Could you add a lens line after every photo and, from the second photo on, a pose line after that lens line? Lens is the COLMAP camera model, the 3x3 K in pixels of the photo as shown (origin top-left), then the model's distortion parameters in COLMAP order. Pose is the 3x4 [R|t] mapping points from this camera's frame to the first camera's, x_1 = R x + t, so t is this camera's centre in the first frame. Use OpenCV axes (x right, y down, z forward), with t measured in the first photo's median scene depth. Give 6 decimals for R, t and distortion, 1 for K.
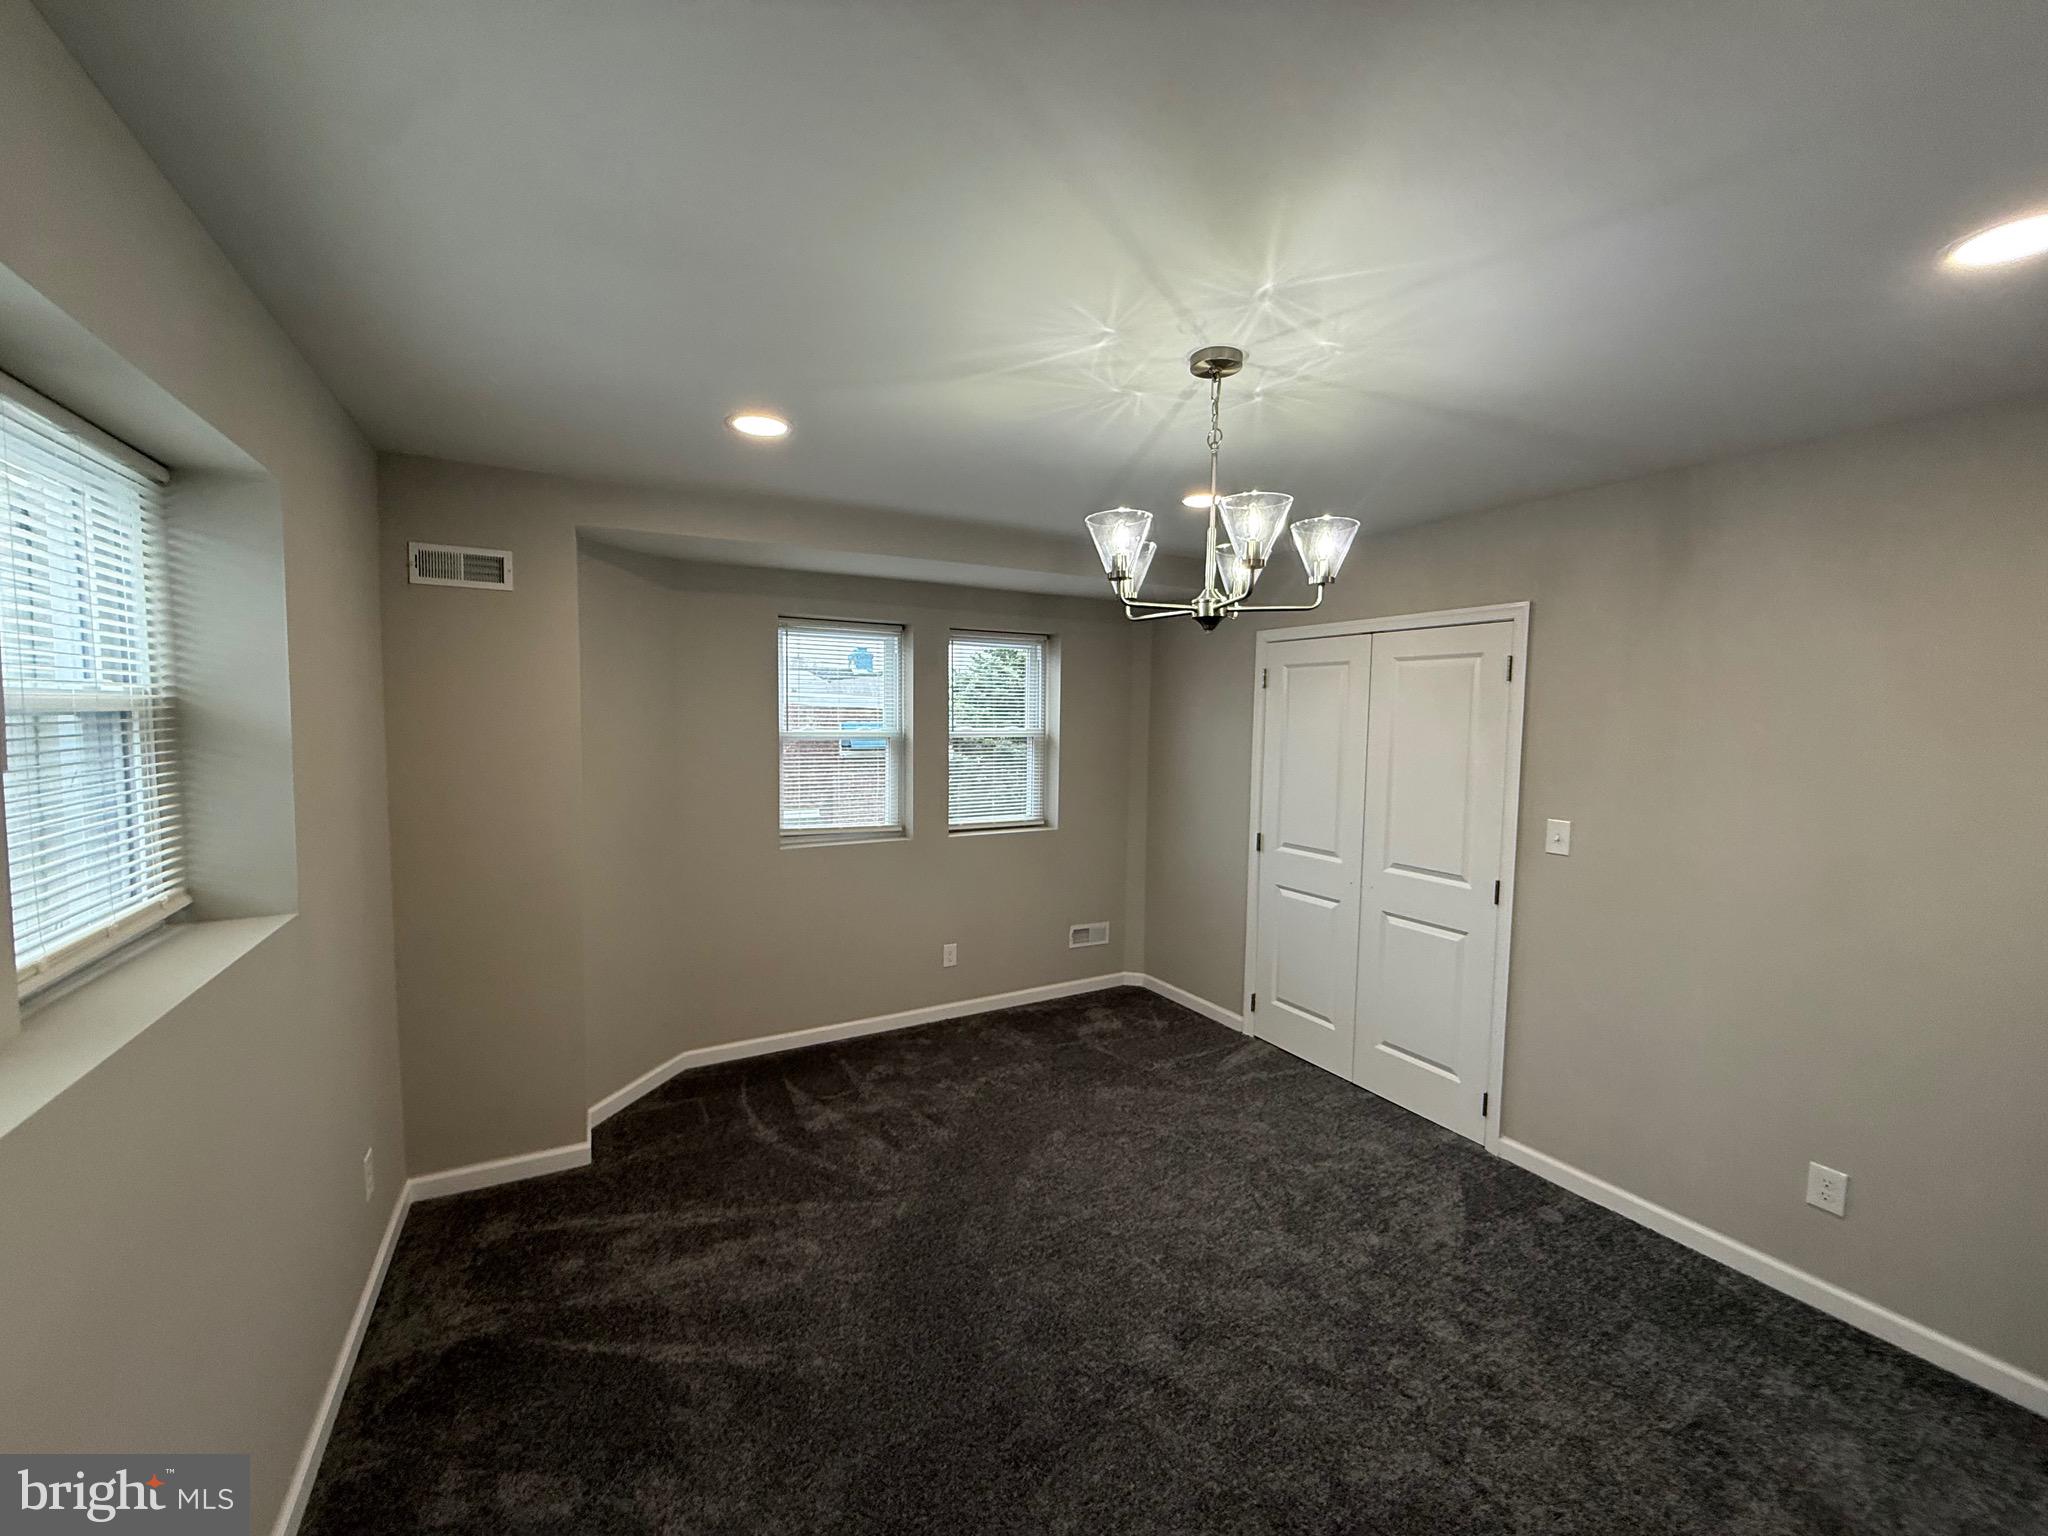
lens RADIAL K [[813.1, 0, 1016.2], [0, 813.1, 767.6], [0, 0, 1]] dist [-0.000442, -0.000089]
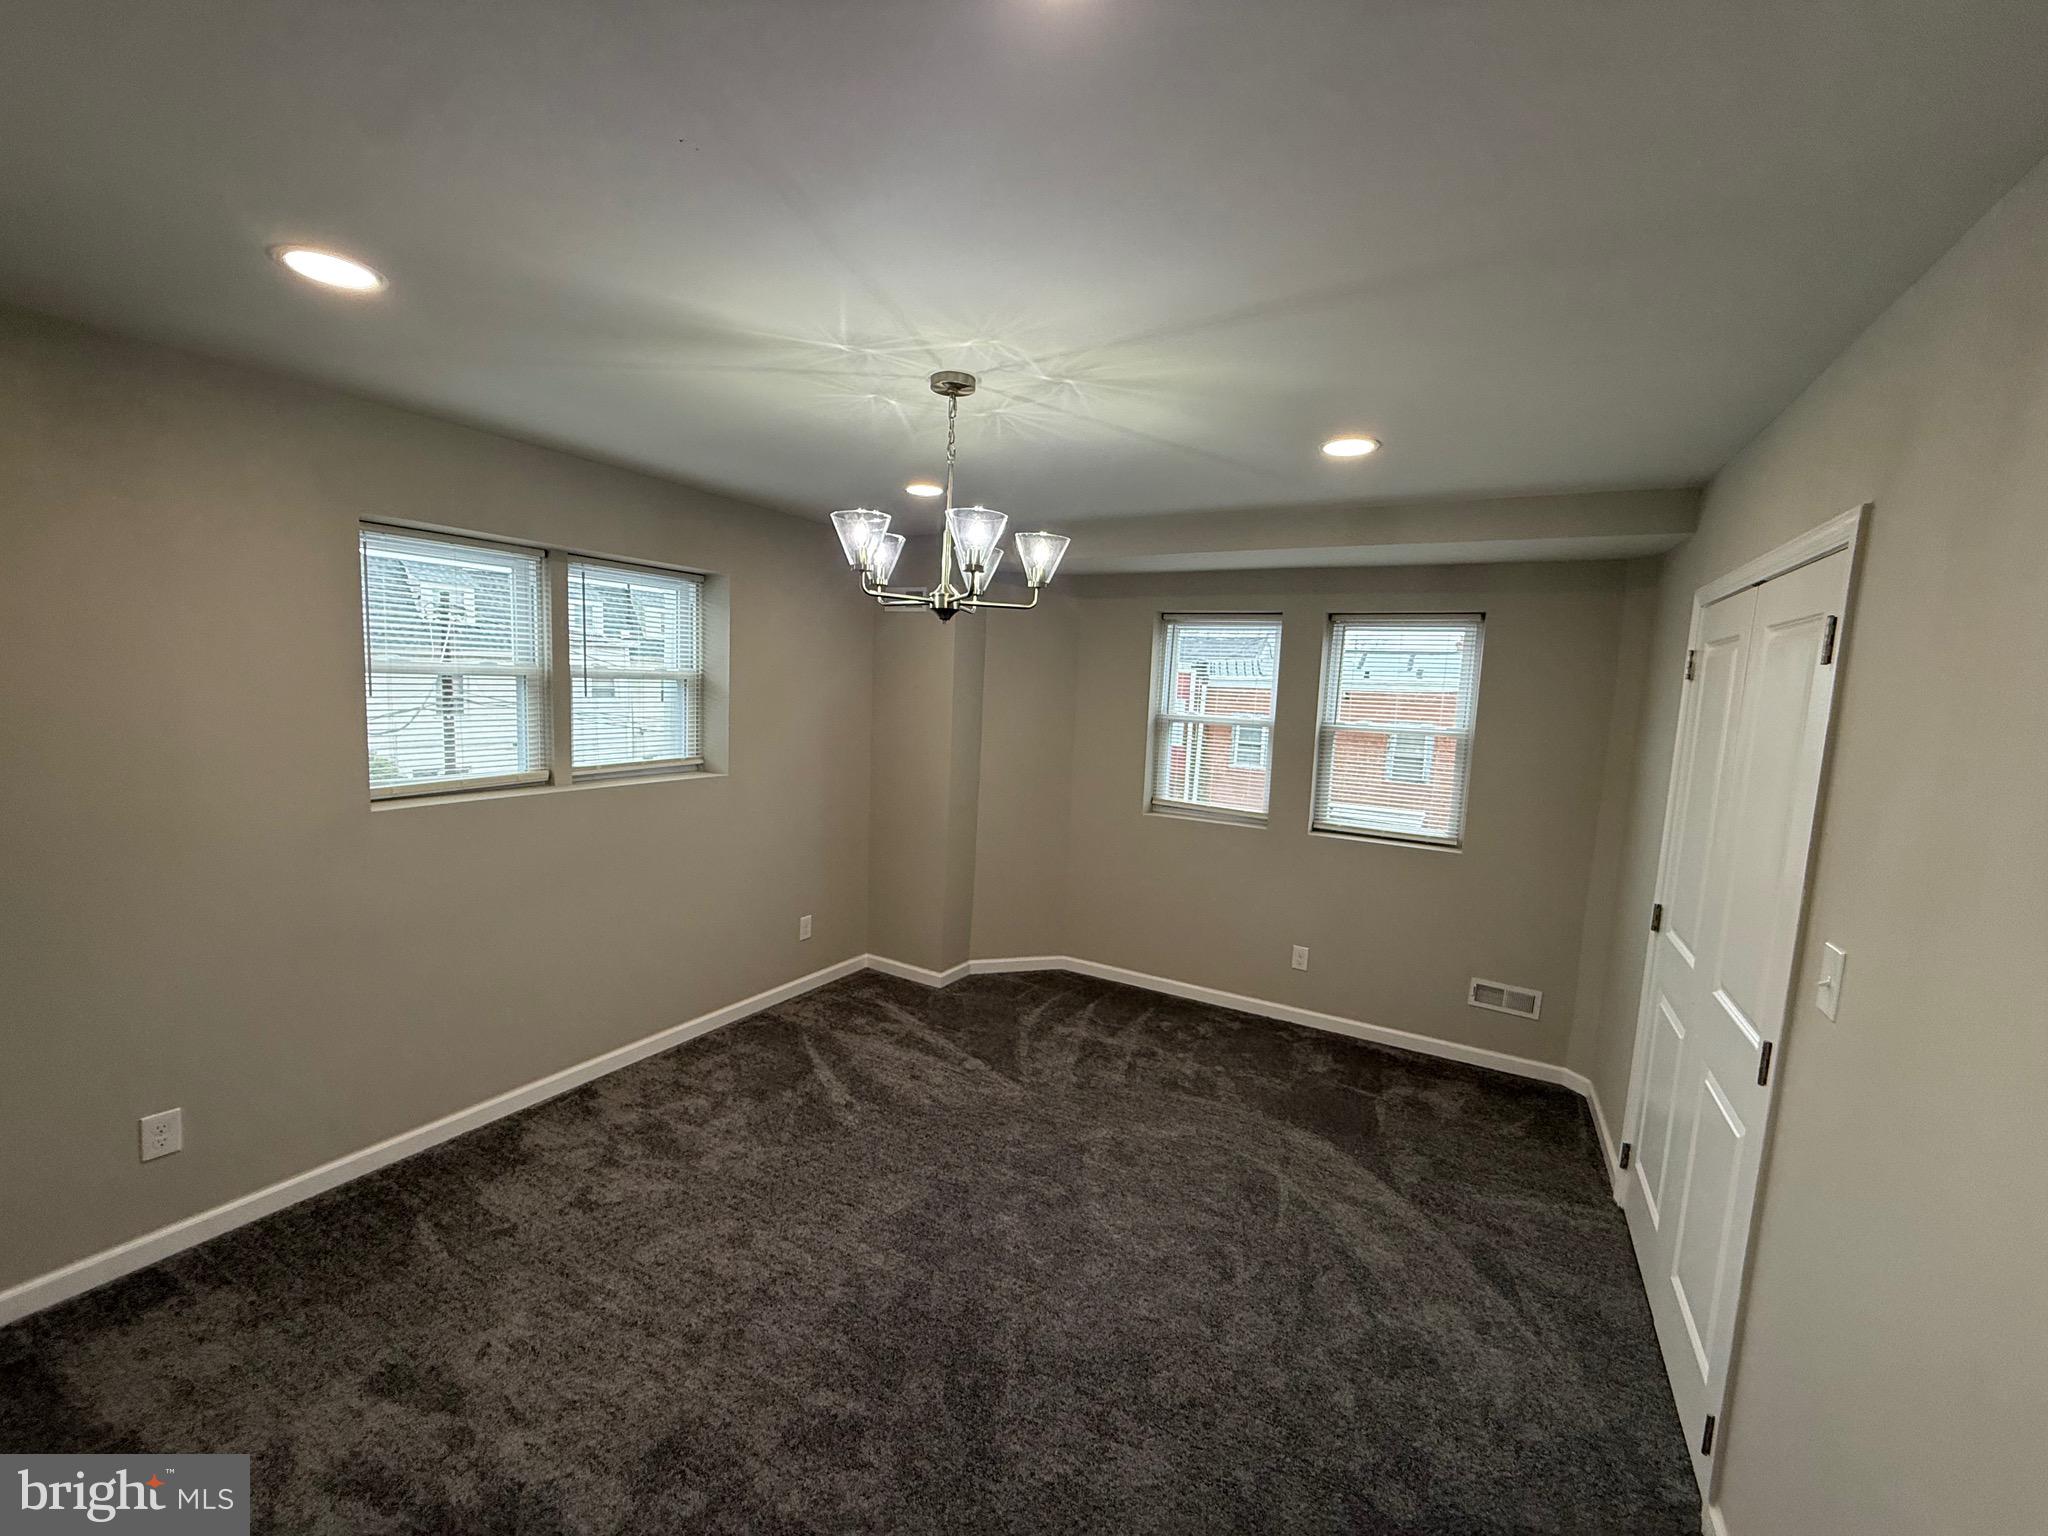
lens RADIAL K [[813.1, 0, 1016.2], [0, 813.1, 767.6], [0, 0, 1]] dist [-0.000442, -0.000089]
pose [[0.522025, 0.102293, -0.846774, 0.733926], [-0.095398, 0.993555, 0.061213, -0.024177], [0.847578, 0.048826, 0.528420, 0.280576]]
